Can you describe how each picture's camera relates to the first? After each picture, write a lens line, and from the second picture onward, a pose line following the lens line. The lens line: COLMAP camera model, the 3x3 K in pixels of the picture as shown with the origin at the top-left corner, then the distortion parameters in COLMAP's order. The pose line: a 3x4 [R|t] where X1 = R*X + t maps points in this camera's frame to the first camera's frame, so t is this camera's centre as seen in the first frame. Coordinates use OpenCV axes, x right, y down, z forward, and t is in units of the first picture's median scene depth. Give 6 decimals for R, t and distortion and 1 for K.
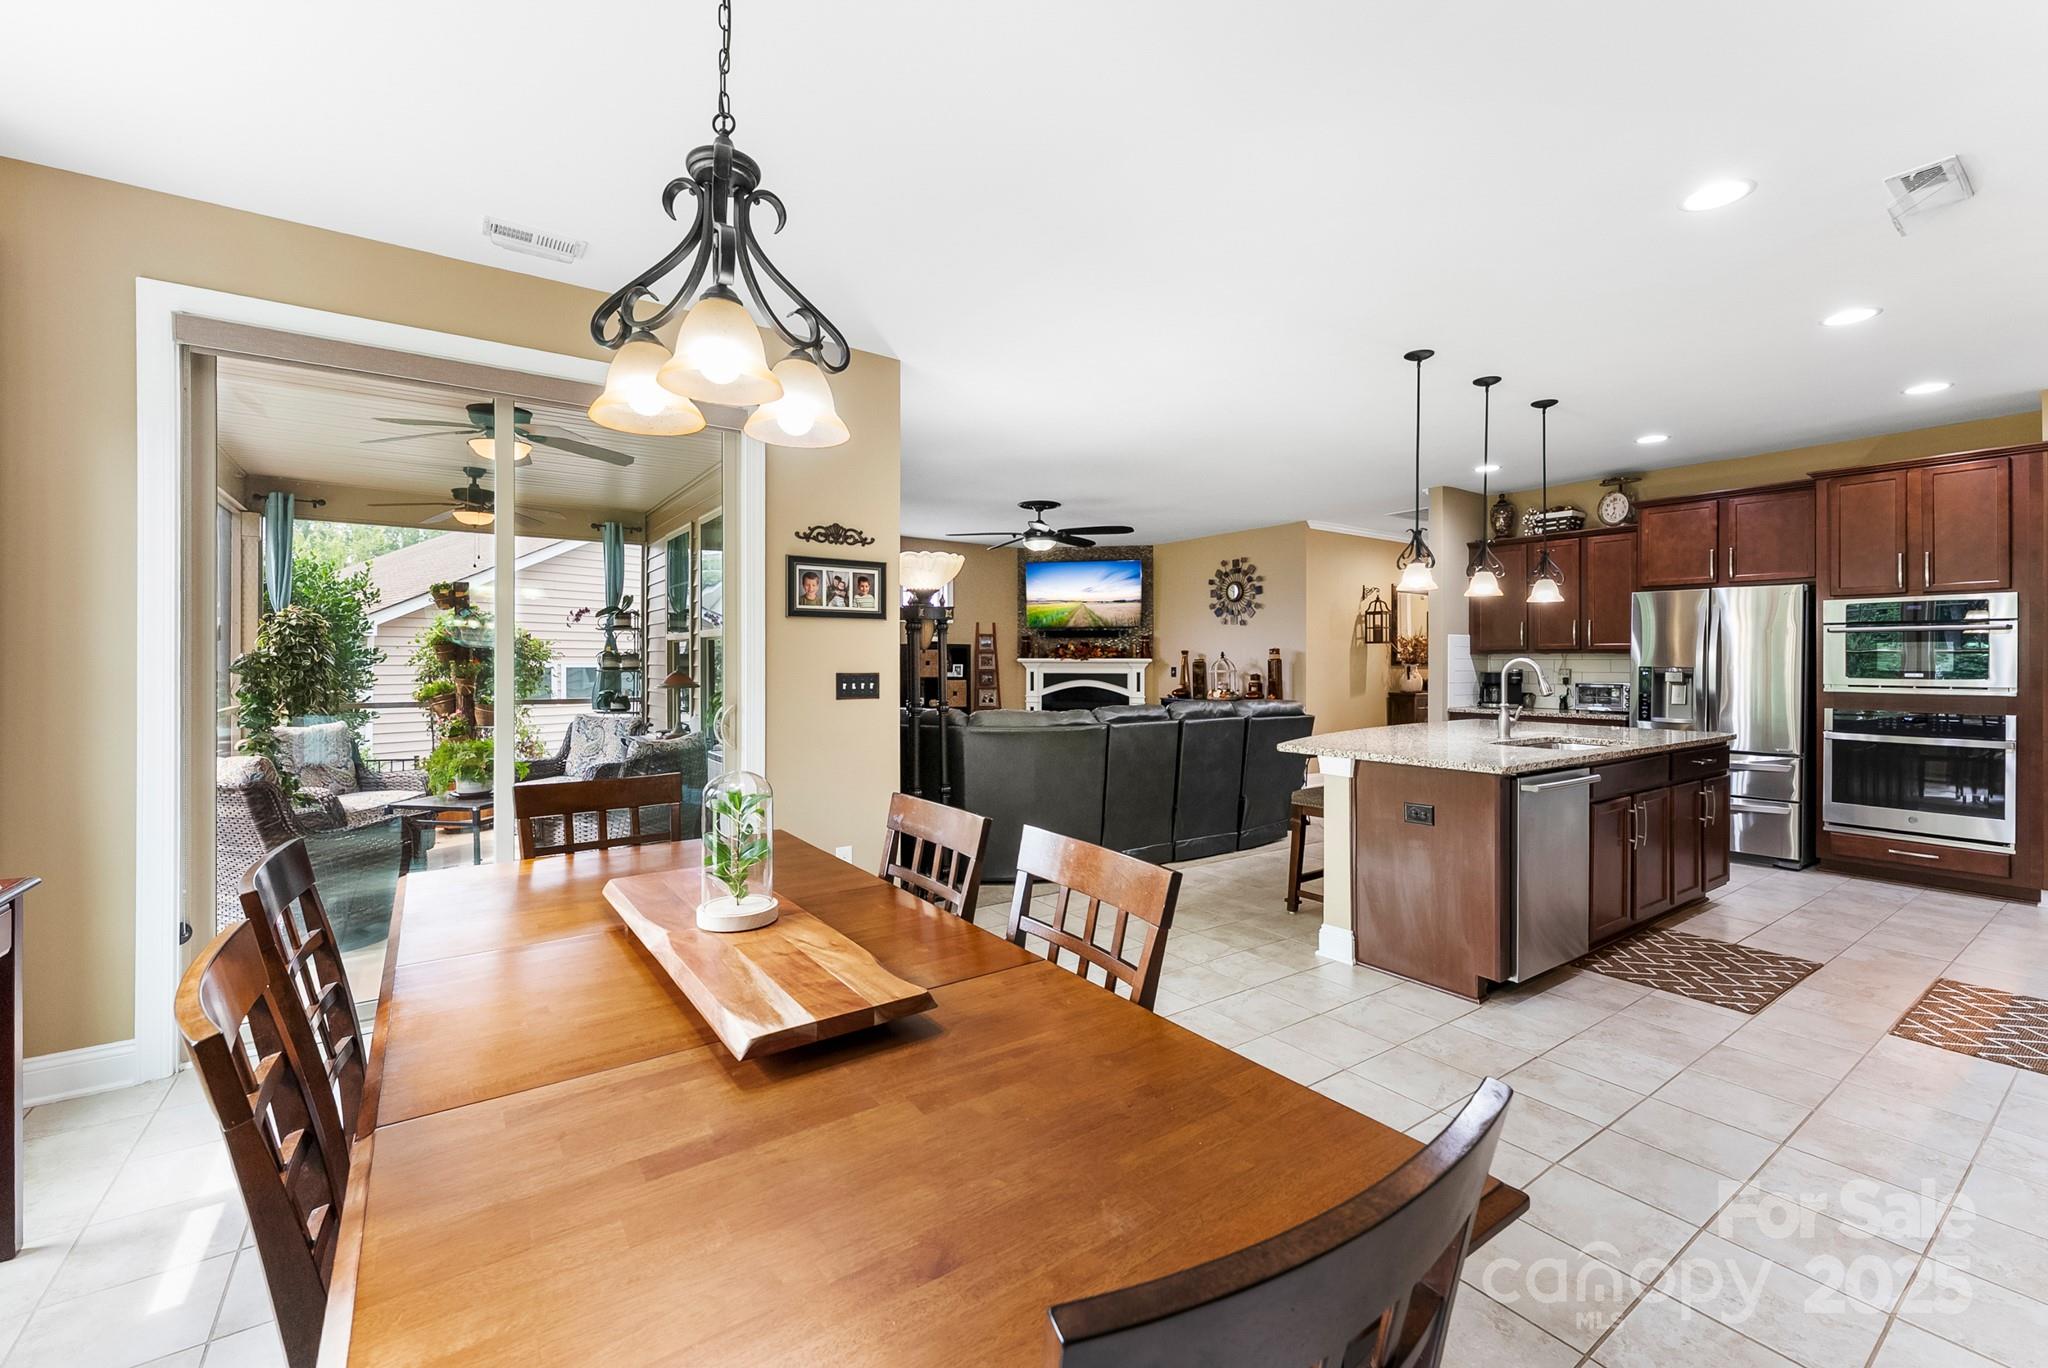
lens RADIAL K [[833.2, 0, 1023.1], [0, 833.2, 663.4], [0, 0, 1]] dist [0.003491, -0.000495]
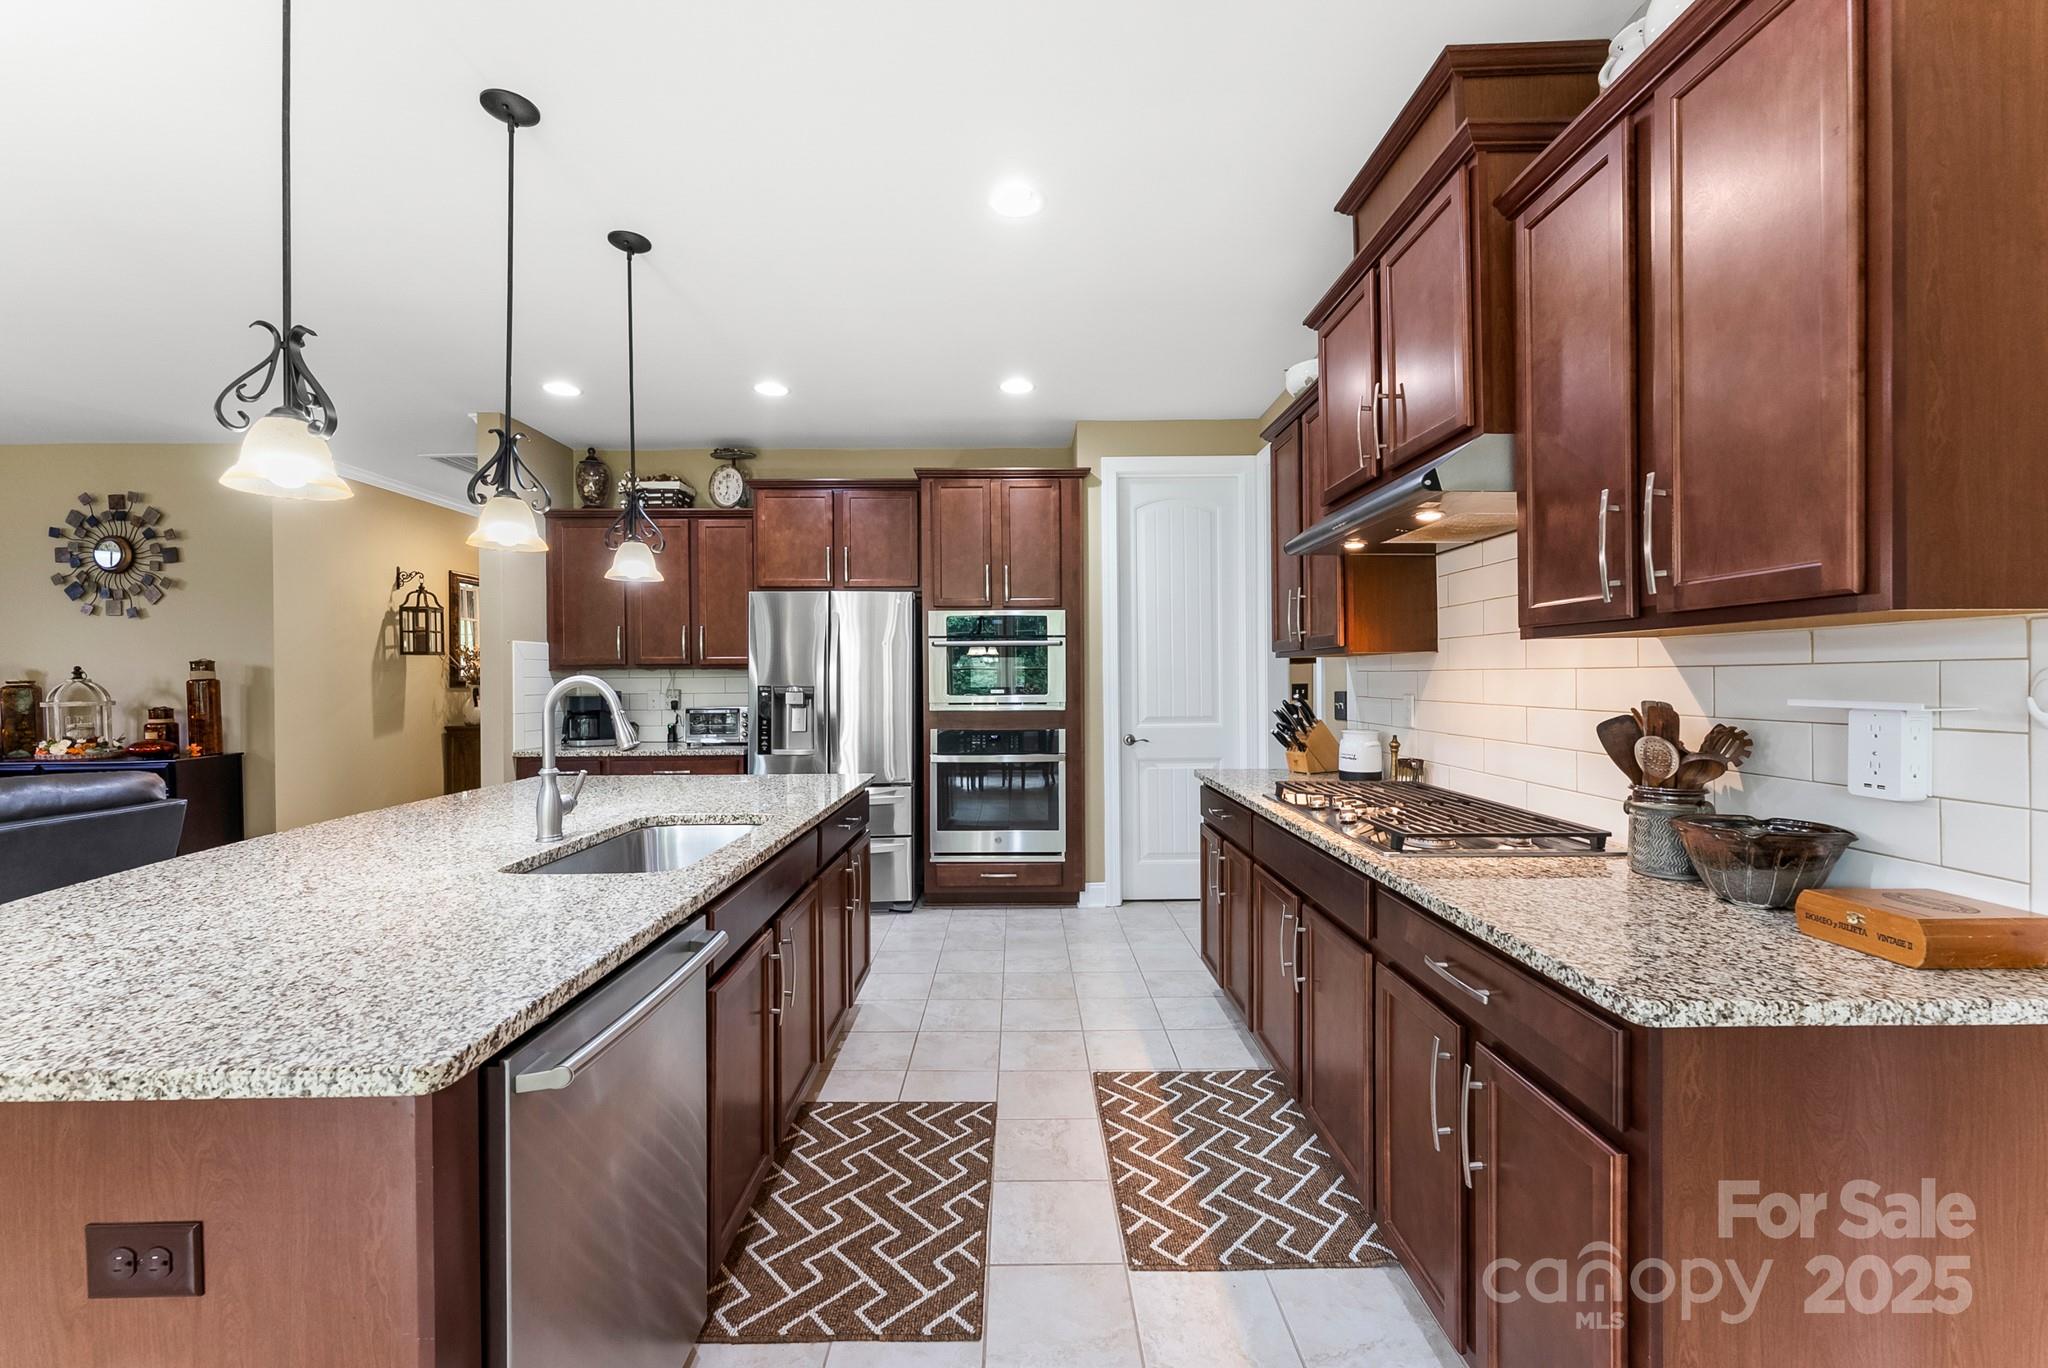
lens RADIAL K [[833.2, 0, 1023.2], [0, 833.2, 679.0], [0, 0, 1]] dist [0.003491, -0.000495]
pose [[0.569115, -0.006935, 0.822229, 0.234481], [0.009990, 0.999949, 0.001519, -0.001388], [-0.822197, 0.007350, 0.569155, 0.346790]]
